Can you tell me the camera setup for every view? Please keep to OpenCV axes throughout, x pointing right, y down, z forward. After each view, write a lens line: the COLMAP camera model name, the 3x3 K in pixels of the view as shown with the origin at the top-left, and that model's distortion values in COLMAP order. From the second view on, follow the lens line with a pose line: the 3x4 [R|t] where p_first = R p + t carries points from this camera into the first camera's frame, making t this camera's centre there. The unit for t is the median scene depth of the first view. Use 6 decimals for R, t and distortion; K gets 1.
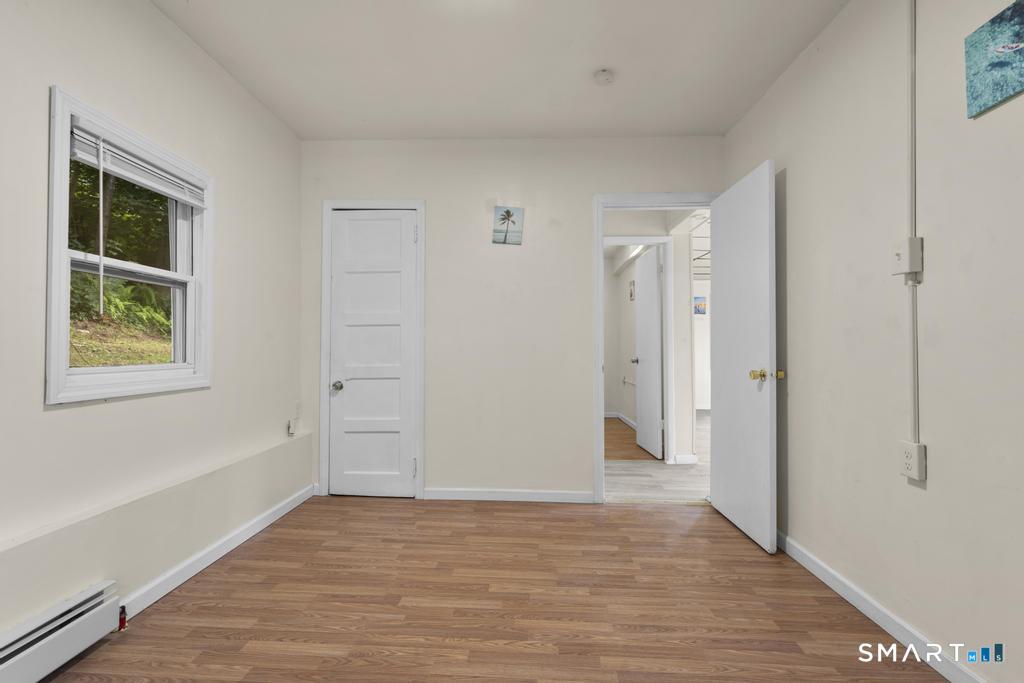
lens RADIAL K [[479.4, 0, 512.0], [0, 479.4, 341.5], [0, 0, 1]] dist [0.000447, 0.000530]
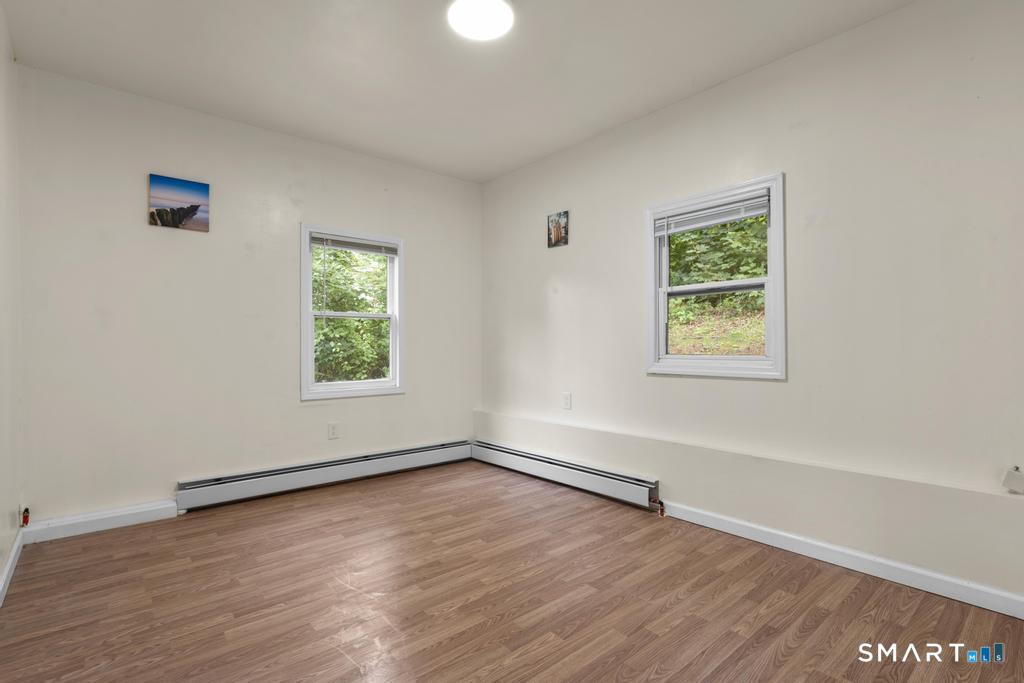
lens RADIAL K [[479.4, 0, 512.0], [0, 479.4, 341.5], [0, 0, 1]] dist [0.000447, 0.000530]
pose [[-0.727352, -0.008368, -0.686213, 0.471946], [0.010784, 0.999663, -0.023621, 0.028934], [0.686179, -0.024581, -0.727017, 1.286047]]
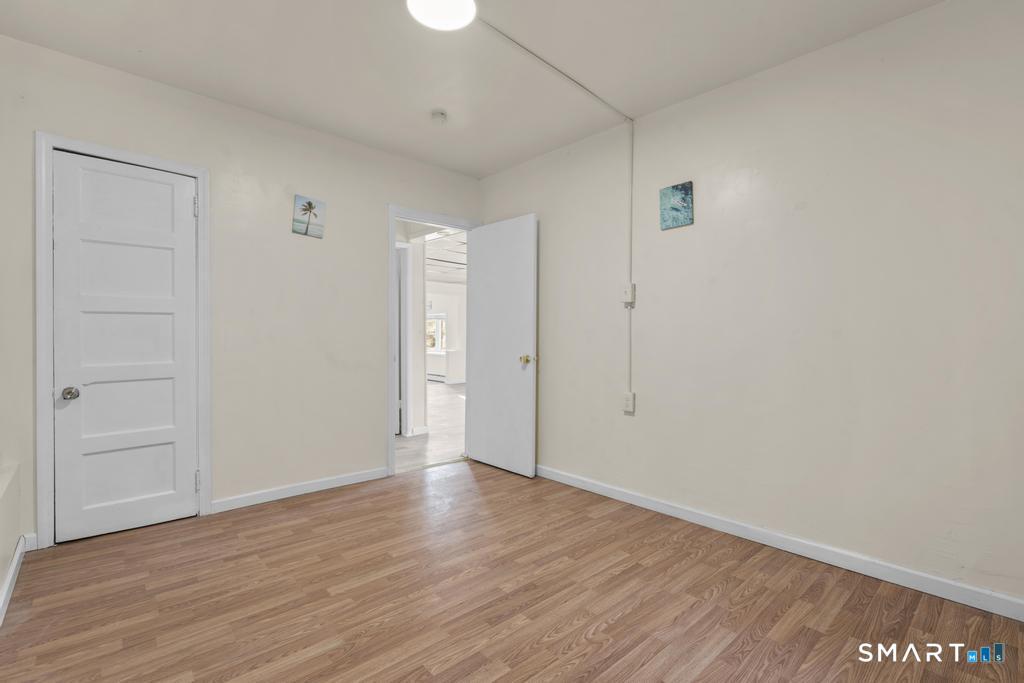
lens RADIAL K [[460.0, 0, 512.0], [0, 460.0, 341.5], [0, 0, 1]] dist [-0.004219, 0.001391]
pose [[0.706632, -0.007670, 0.707540, -0.506410], [-0.013600, 0.999609, 0.024419, -0.018613], [-0.707451, -0.026878, 0.706251, 0.034855]]
